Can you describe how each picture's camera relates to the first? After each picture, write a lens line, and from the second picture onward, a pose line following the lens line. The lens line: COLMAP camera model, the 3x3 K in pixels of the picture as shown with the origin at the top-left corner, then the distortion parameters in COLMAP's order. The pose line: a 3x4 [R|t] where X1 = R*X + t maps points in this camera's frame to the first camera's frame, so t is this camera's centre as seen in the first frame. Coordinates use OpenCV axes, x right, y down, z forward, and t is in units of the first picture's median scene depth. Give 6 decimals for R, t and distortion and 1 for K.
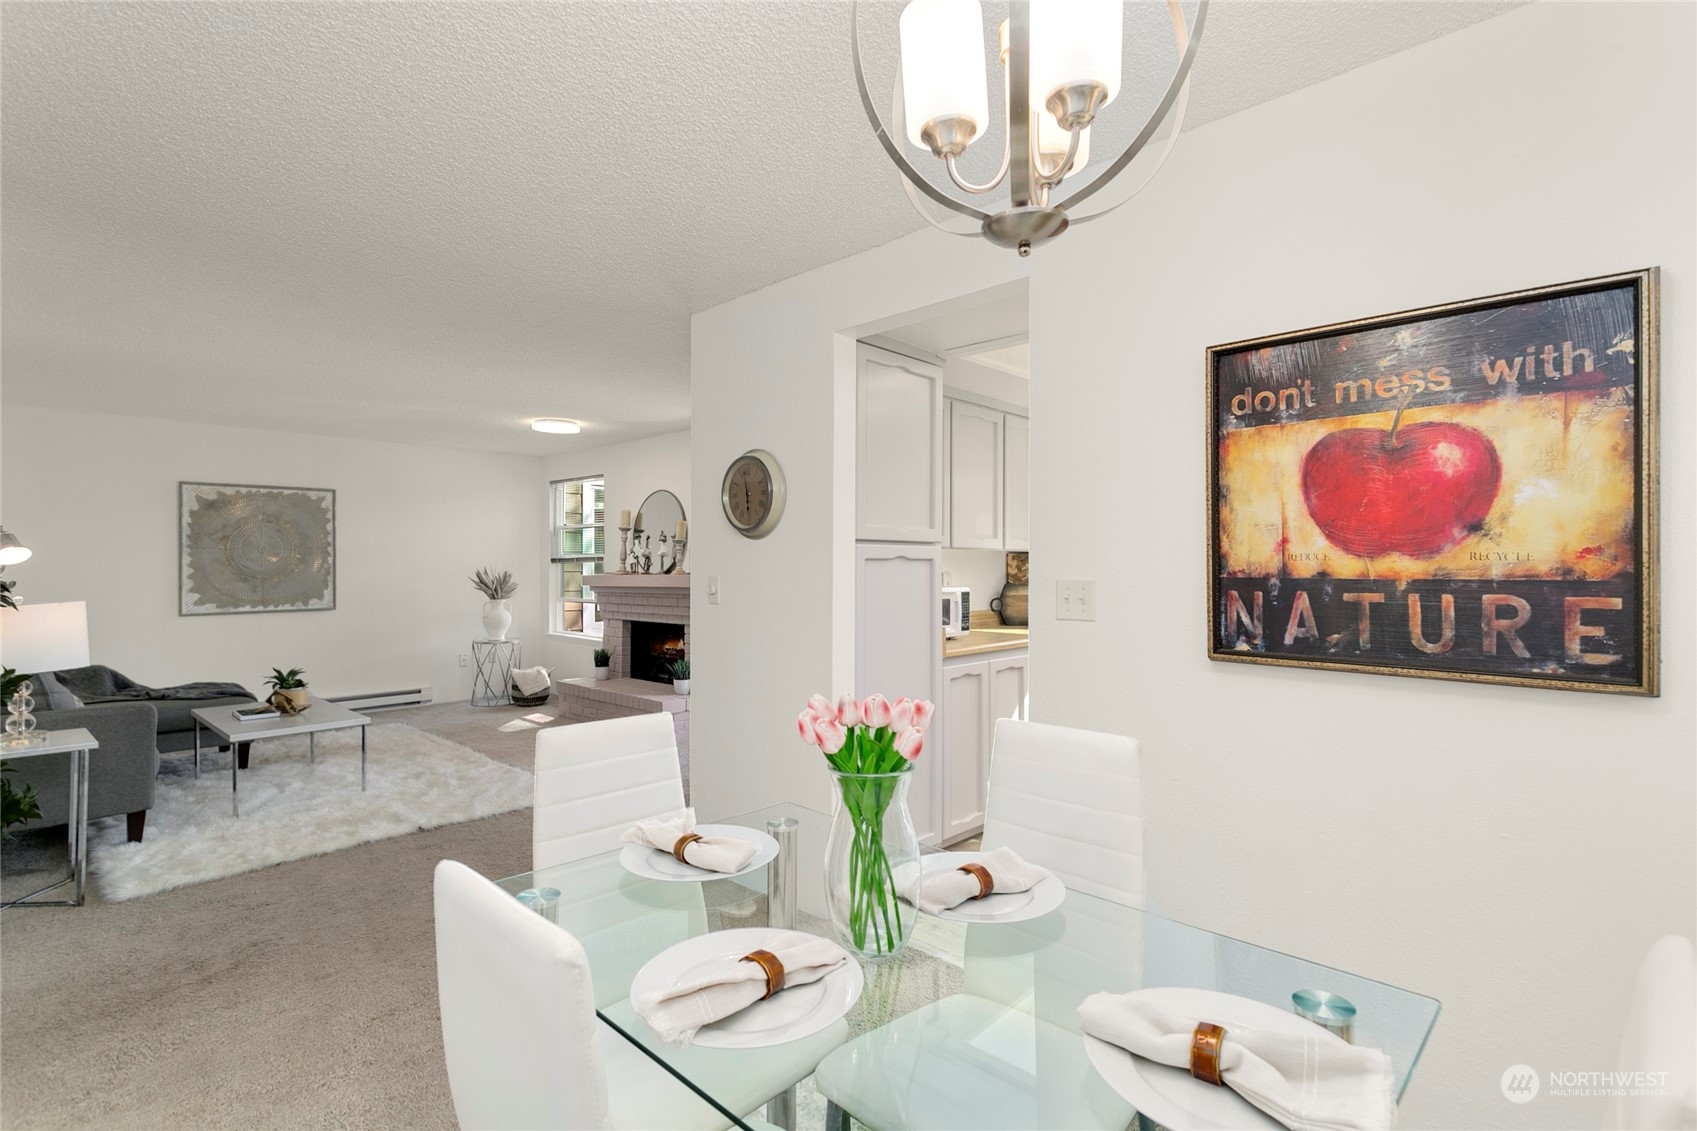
lens RADIAL K [[804.7, 0, 842.8], [0, 804.7, 554.6], [0, 0, 1]] dist [0.012615, -0.000547]
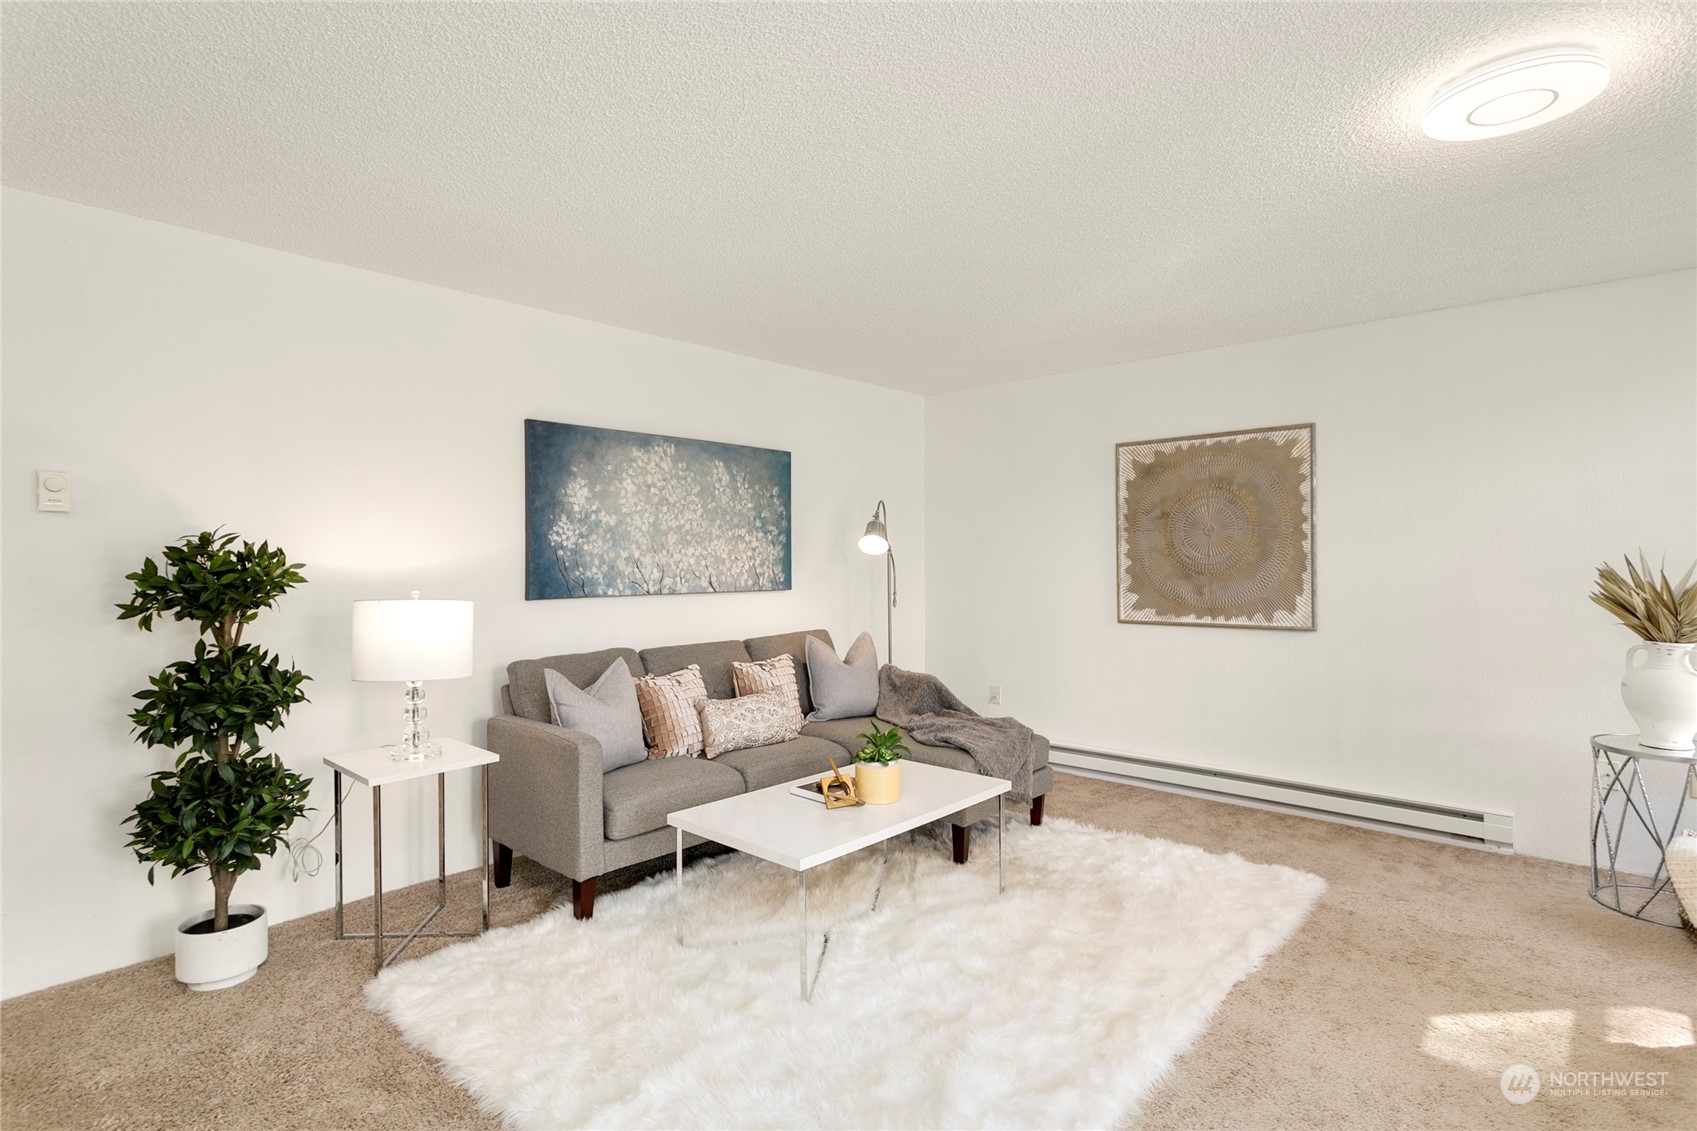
lens RADIAL K [[831.3, 0, 856.7], [0, 831.3, 559.7], [0, 0, 1]] dist [-0.012504, 0.005527]
pose [[0.034608, 0.002204, -0.999399, -0.051381], [0.014934, 0.999885, 0.002722, 0.010686], [0.999289, -0.015019, 0.034571, 0.669689]]
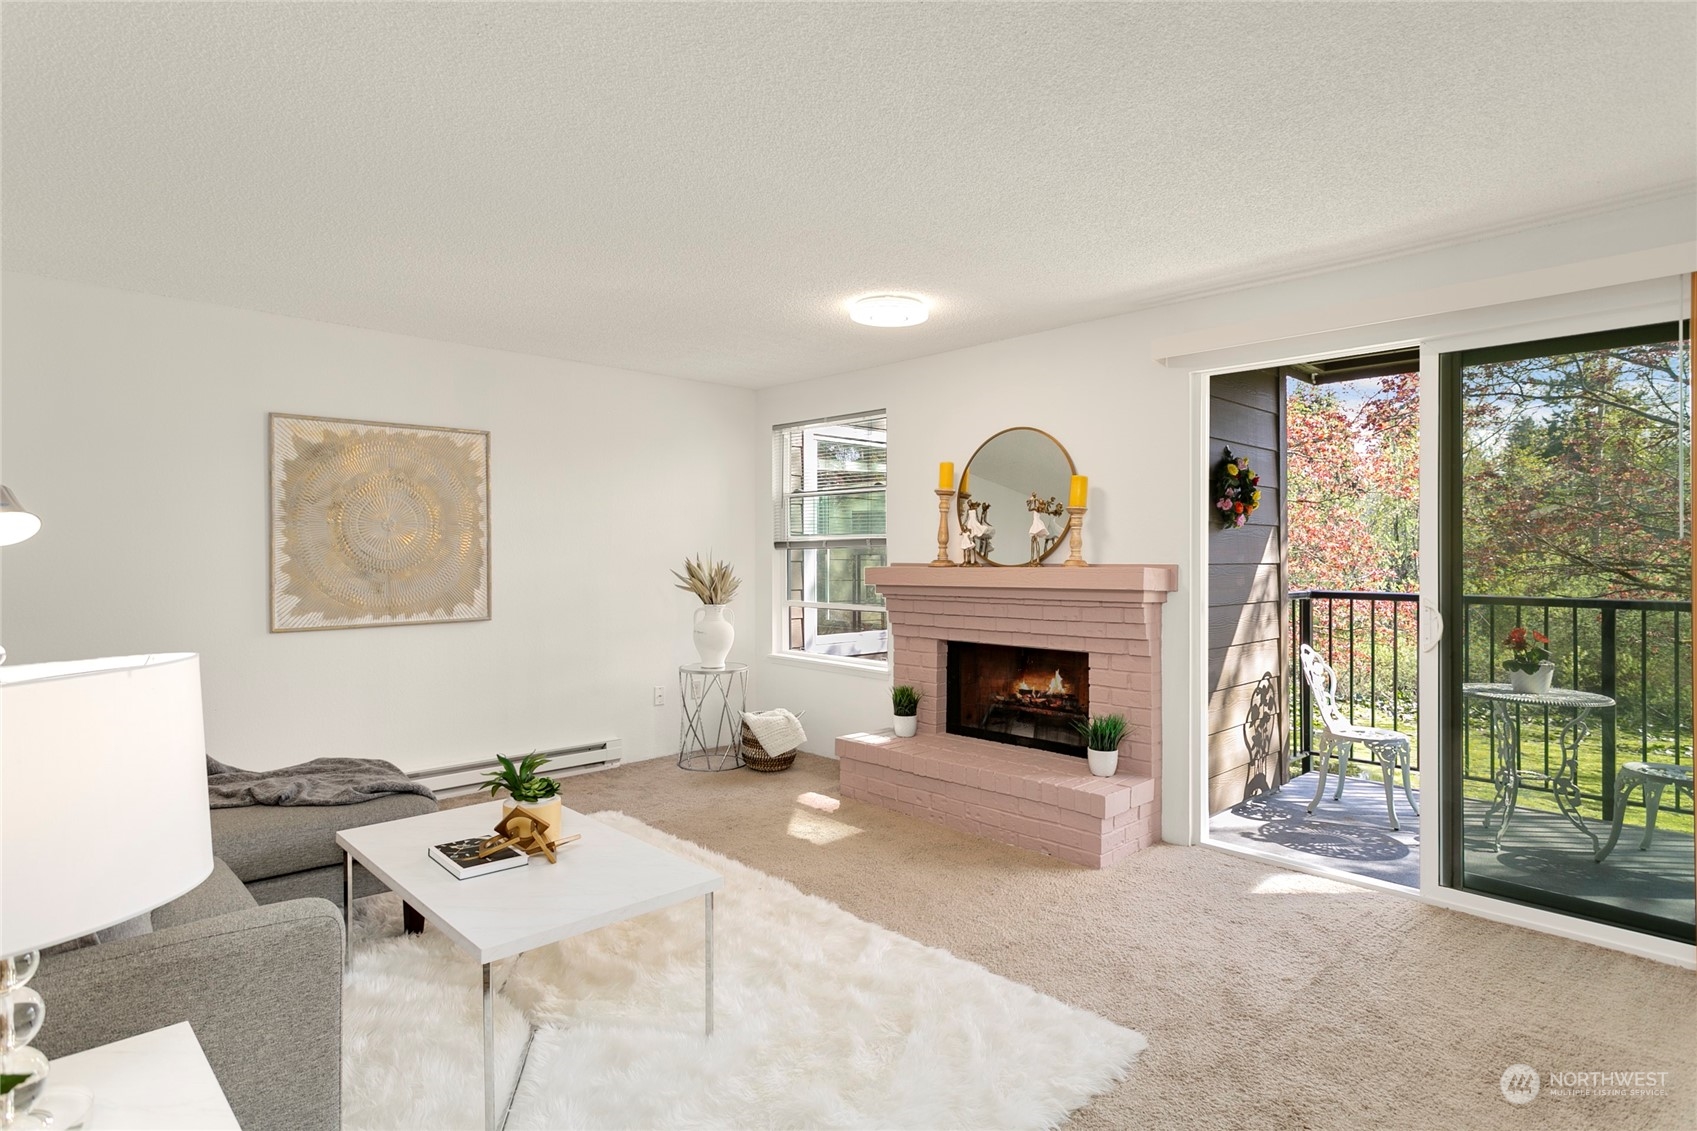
lens RADIAL K [[878.0, 0, 833.9], [0, 878.0, 552.3], [0, 0, 1]] dist [-0.006325, 0.001408]
pose [[0.998504, 0.000882, -0.054664, -0.327217], [-0.000391, 0.999960, 0.008987, 0.008223], [0.054670, -0.008952, 0.998464, 0.334121]]
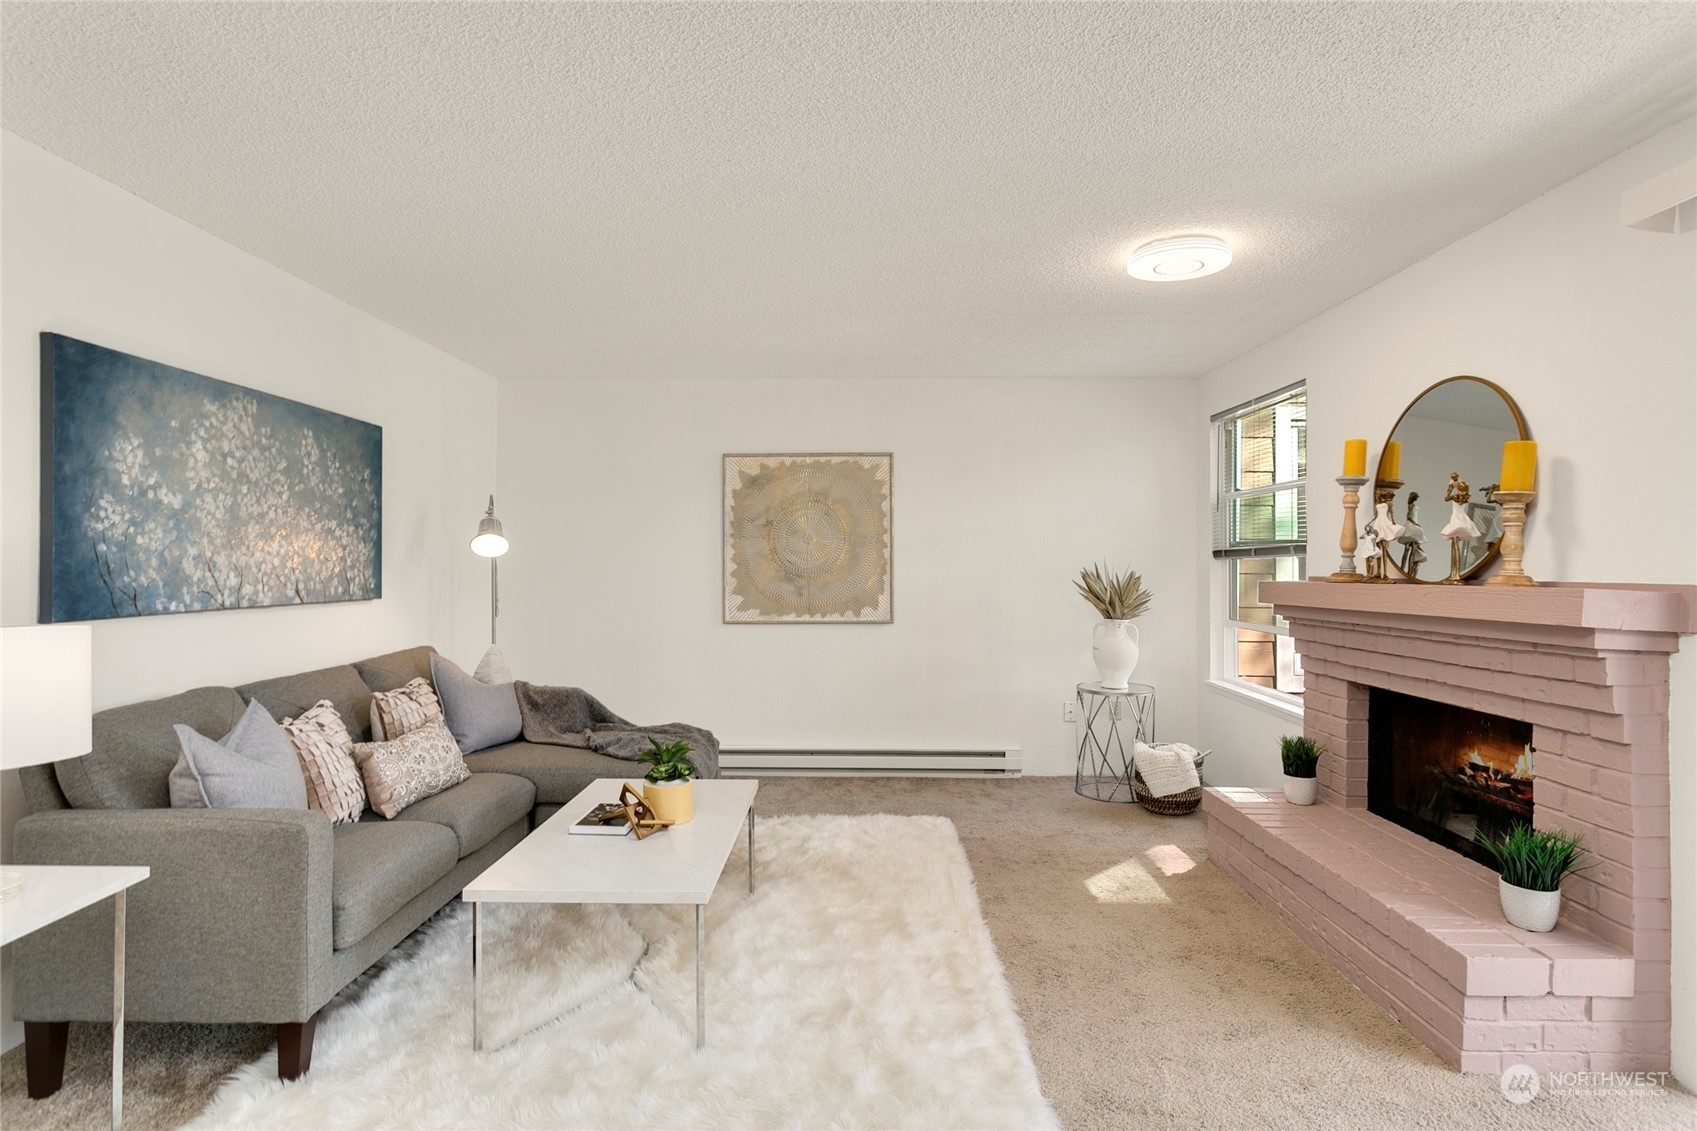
lens RADIAL K [[831.3, 0, 852.2], [0, 831.3, 558.0], [0, 0, 1]] dist [-0.012504, 0.005527]
pose [[0.684477, -0.001150, -0.729034, -0.127523], [0.003672, 0.999992, 0.001870, 0.009747], [0.729025, -0.003957, 0.684475, 0.490927]]
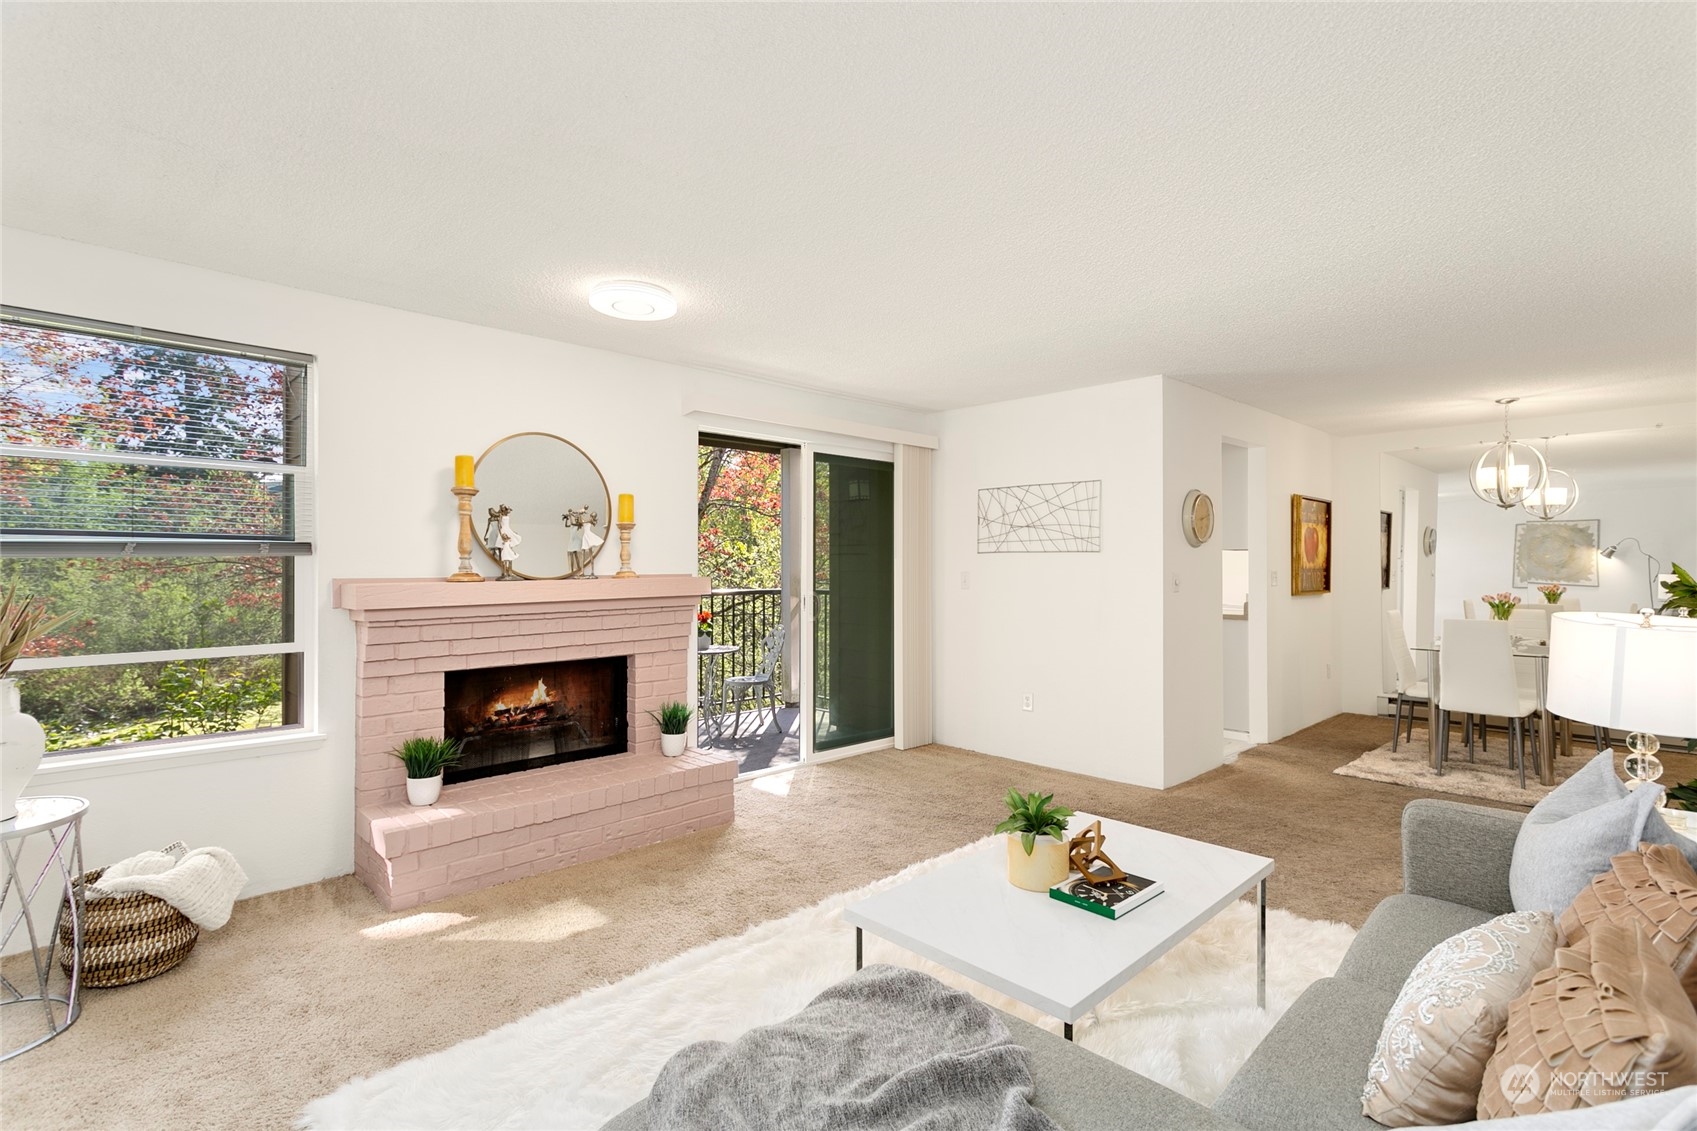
lens RADIAL K [[831.3, 0, 844.4], [0, 831.3, 559.7], [0, 0, 1]] dist [-0.012504, 0.005527]
pose [[0.022346, -0.000541, 0.999750, -0.808347], [-0.019814, 0.999803, 0.000984, 0.006816], [-0.999554, -0.019831, 0.022331, 0.770160]]
